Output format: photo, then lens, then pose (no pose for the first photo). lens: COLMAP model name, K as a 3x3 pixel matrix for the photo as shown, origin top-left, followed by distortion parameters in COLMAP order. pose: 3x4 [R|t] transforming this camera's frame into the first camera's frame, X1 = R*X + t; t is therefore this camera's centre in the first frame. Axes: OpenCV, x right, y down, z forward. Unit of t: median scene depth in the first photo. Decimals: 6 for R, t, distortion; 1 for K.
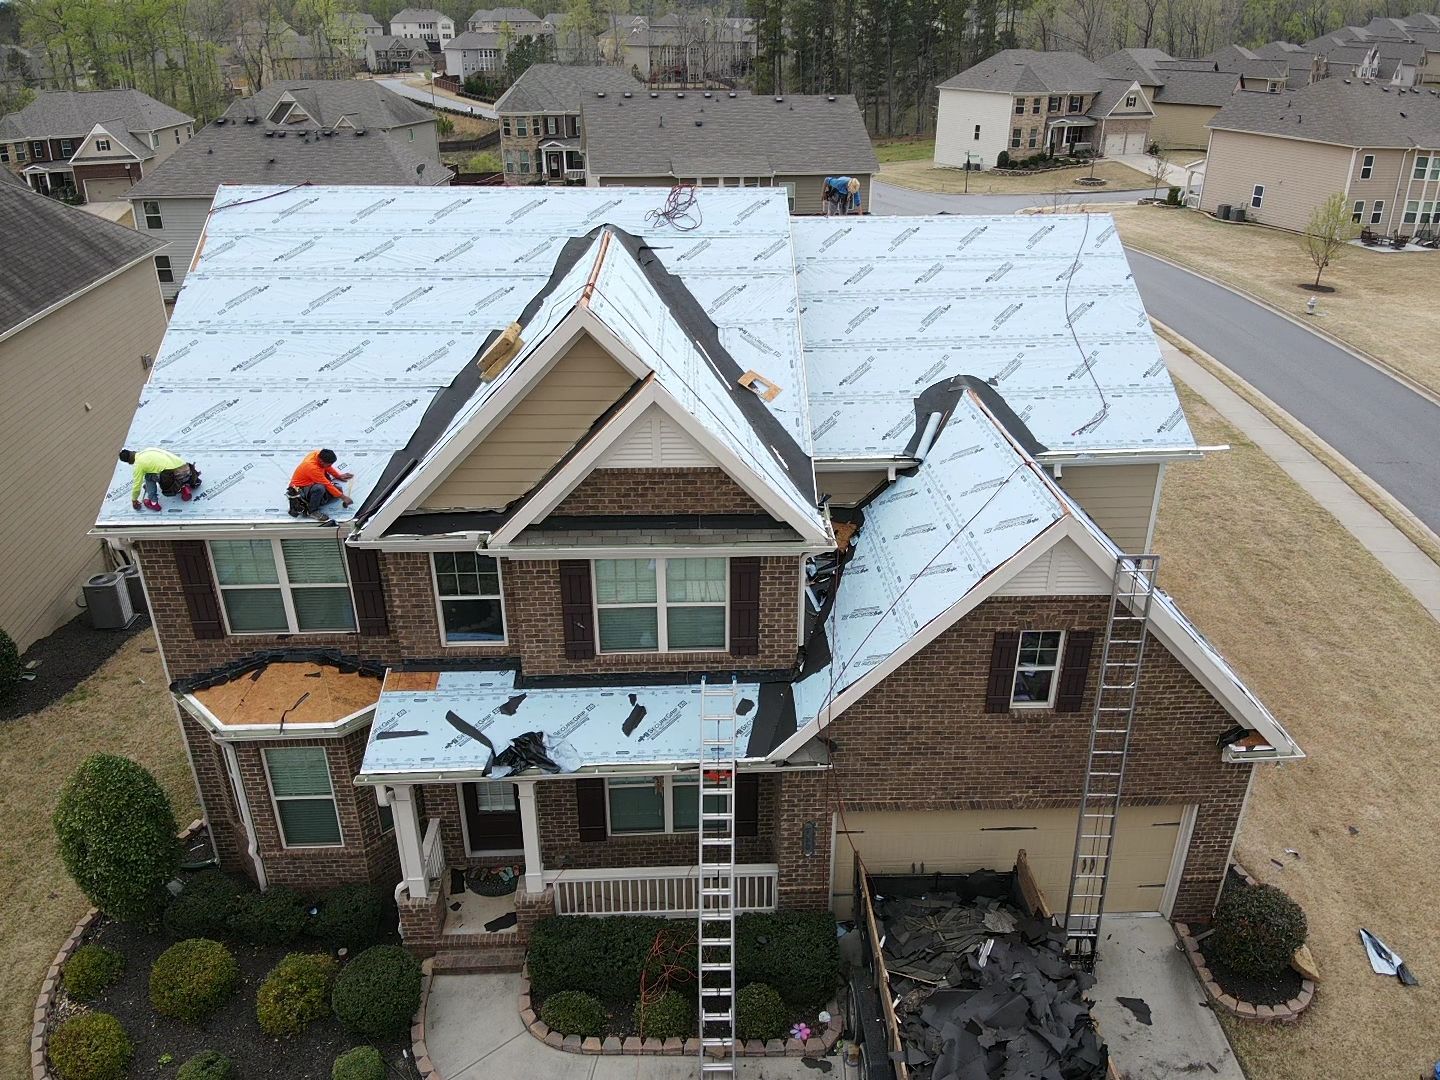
lens RADIAL K [[1046.7, 0, 737.8], [0, 1046.7, 545.4], [0, 0, 1]] dist [0.084293, -0.170269]
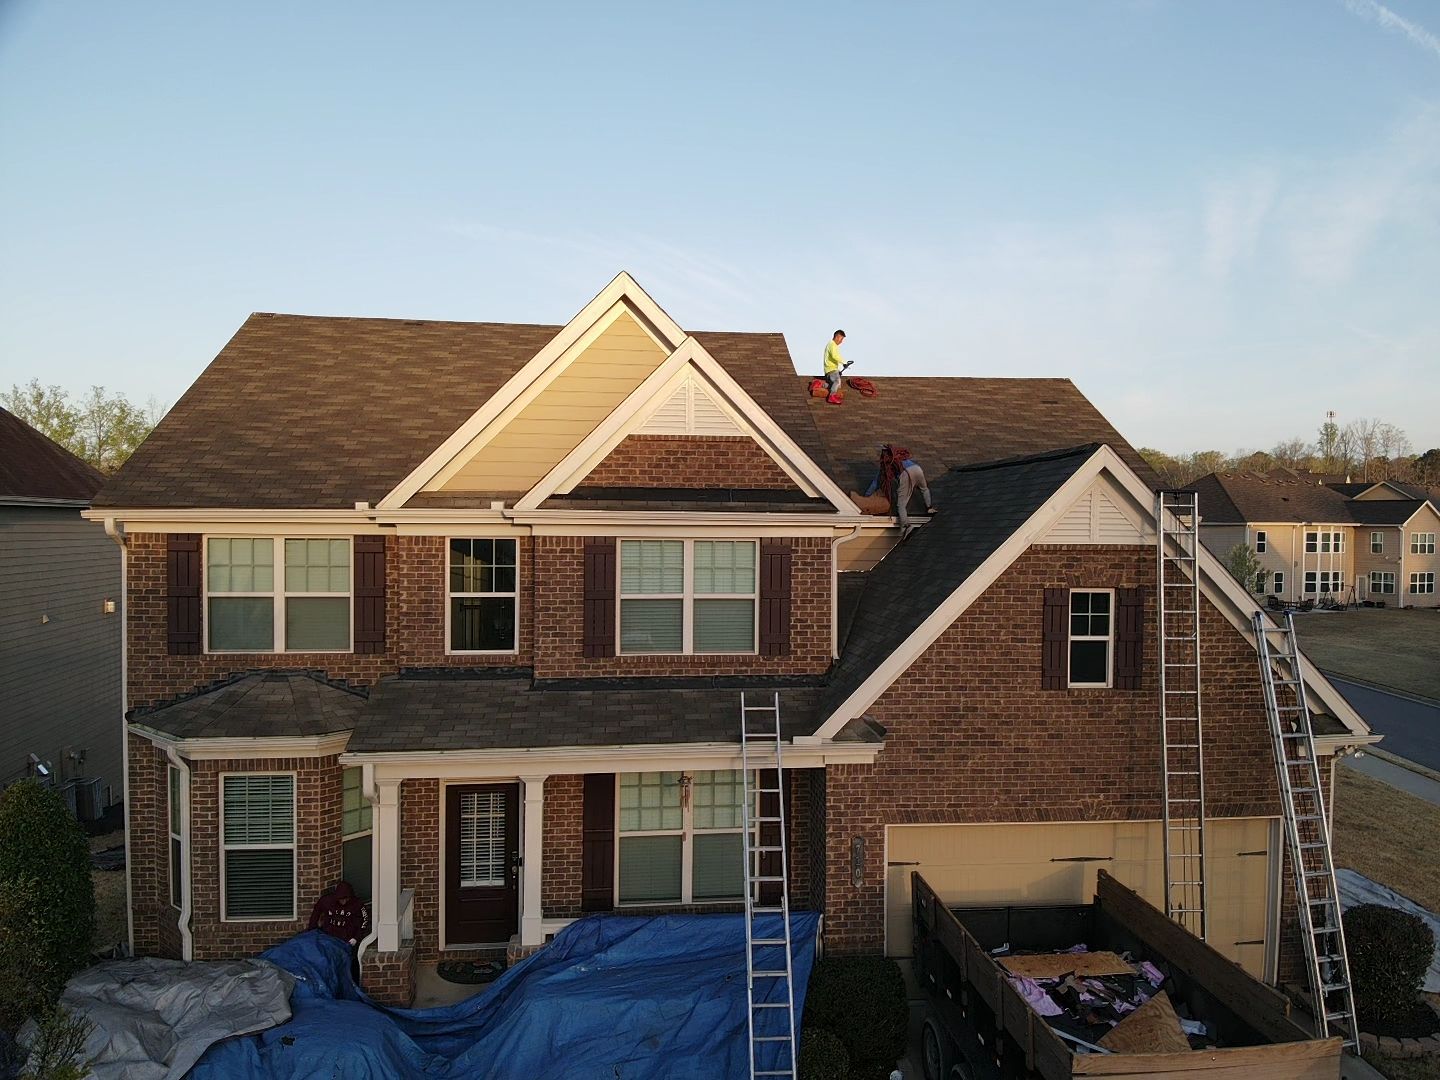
lens RADIAL K [[1046.7, 0, 737.6], [0, 1046.7, 544.3], [0, 0, 1]] dist [0.084293, -0.170269]
pose [[0.997920, 0.001424, 0.064442, -0.088294], [0.025436, 0.909923, -0.413996, 0.401611], [-0.059227, 0.414775, 0.907995, 0.116896]]
